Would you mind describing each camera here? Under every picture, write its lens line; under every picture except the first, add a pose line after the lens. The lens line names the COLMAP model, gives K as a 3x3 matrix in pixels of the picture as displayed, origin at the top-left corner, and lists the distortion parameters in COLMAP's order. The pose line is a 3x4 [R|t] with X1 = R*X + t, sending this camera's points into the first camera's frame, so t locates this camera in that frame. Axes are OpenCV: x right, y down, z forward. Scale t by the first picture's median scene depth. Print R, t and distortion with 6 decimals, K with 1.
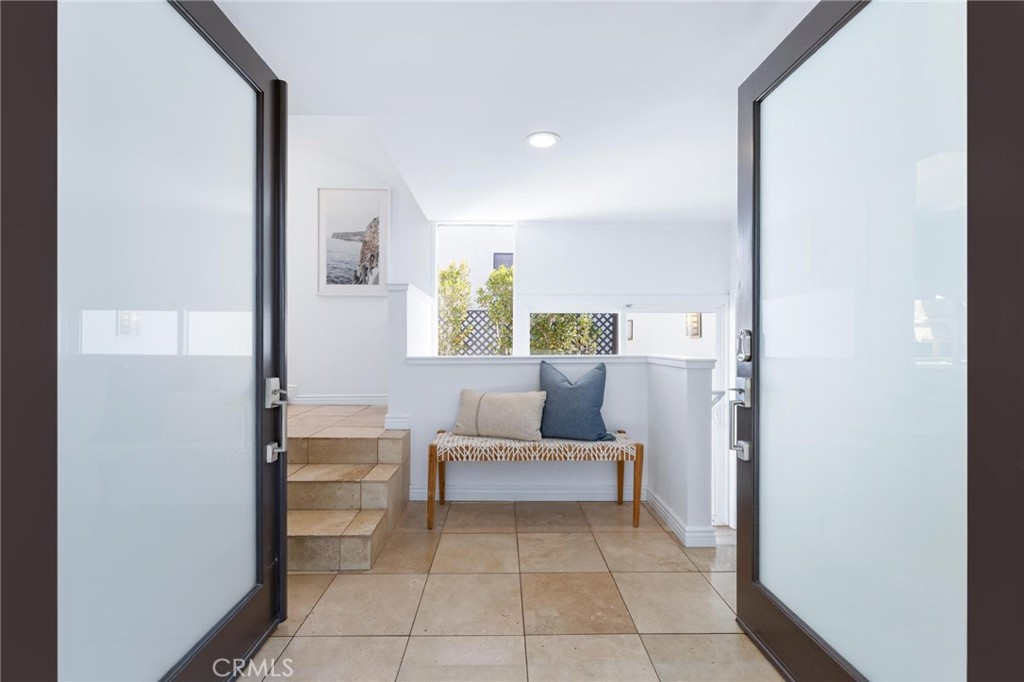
lens RADIAL K [[438.2, 0, 510.4], [0, 438.2, 339.6], [0, 0, 1]] dist [-0.000213, 0.000028]
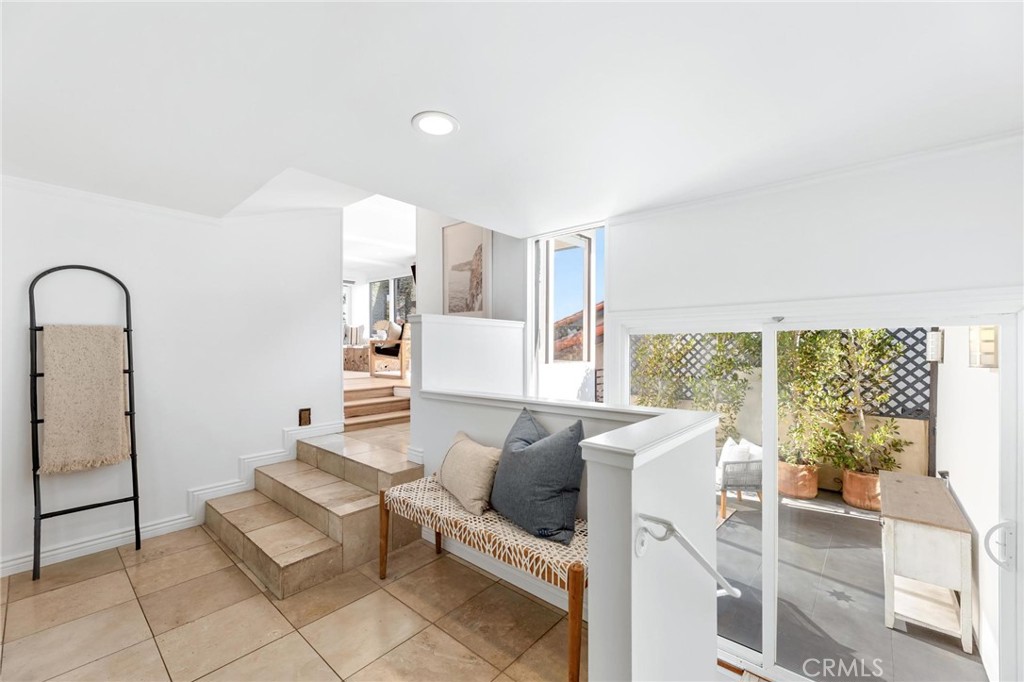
lens RADIAL K [[415.5, 0, 511.8], [0, 415.5, 346.5], [0, 0, 1]] dist [0.001561, 0.000040]
pose [[0.739007, -0.003357, -0.673690, 0.588059], [0.003239, 0.999994, -0.001429, -0.060160], [0.673690, -0.001126, 0.739013, 0.494821]]
